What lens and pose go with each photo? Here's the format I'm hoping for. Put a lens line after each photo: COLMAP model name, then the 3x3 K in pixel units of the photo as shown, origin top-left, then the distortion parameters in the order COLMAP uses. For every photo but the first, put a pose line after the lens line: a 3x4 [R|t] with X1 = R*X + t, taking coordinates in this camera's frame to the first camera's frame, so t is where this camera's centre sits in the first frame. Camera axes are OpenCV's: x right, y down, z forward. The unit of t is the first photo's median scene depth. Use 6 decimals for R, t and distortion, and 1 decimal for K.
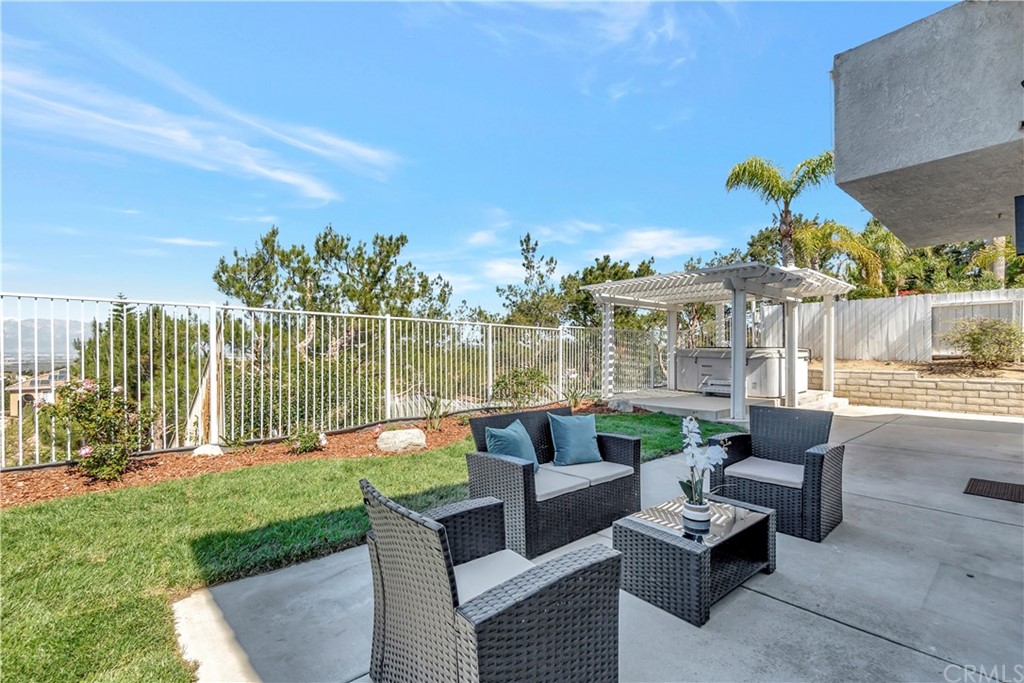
lens RADIAL K [[457.6, 0, 514.0], [0, 457.6, 353.0], [0, 0, 1]] dist [0.000692, 0.000183]
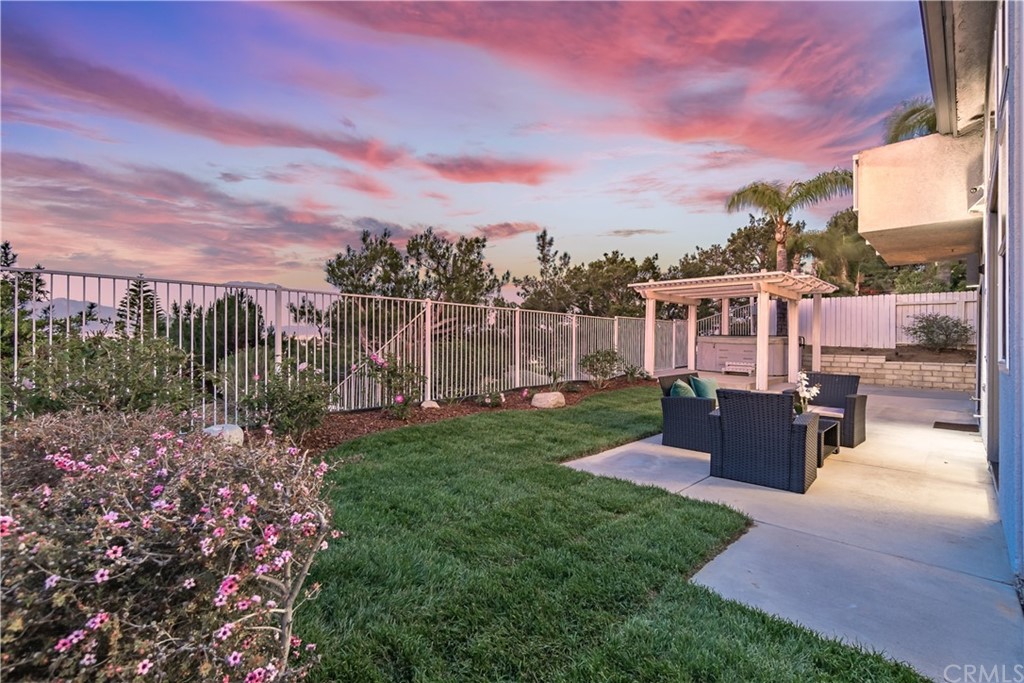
lens RADIAL K [[457.6, 0, 511.1], [0, 457.6, 339.4], [0, 0, 1]] dist [0.000692, 0.000183]
pose [[0.998037, 0.010704, 0.061702, -0.115110], [-0.010905, 0.999936, 0.002917, 0.000865], [-0.061667, -0.003584, 0.998090, -0.098817]]
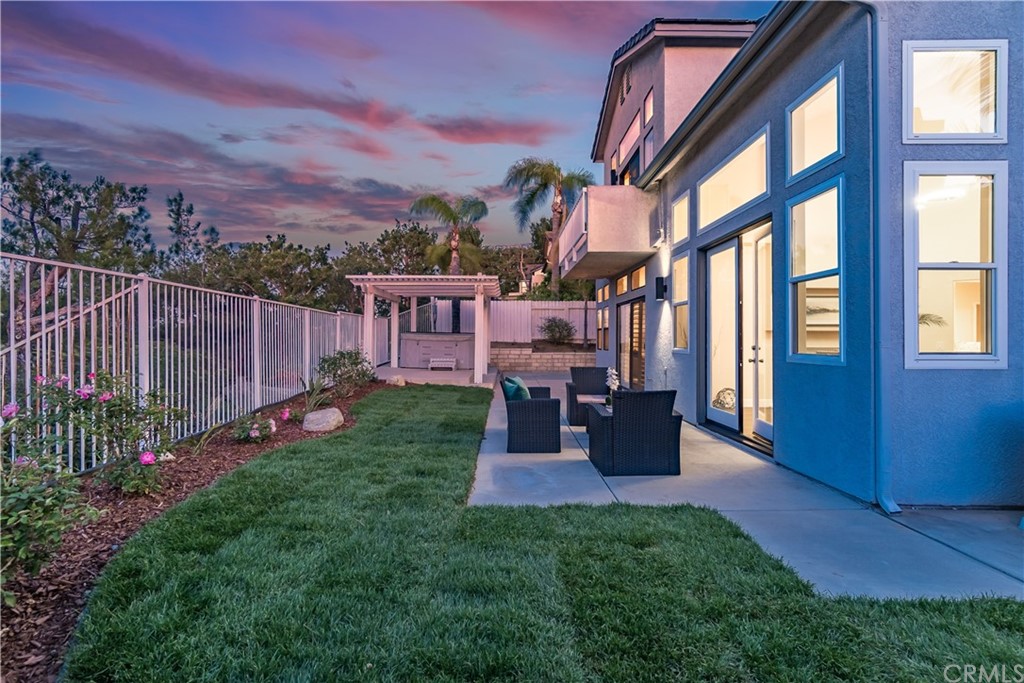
lens RADIAL K [[457.6, 0, 510.9], [0, 457.6, 339.6], [0, 0, 1]] dist [0.000692, 0.000183]
pose [[0.663510, -0.001588, 0.748165, -0.194285], [-0.005983, 0.999955, 0.007428, -0.001690], [-0.748143, -0.009405, 0.663471, -0.007504]]
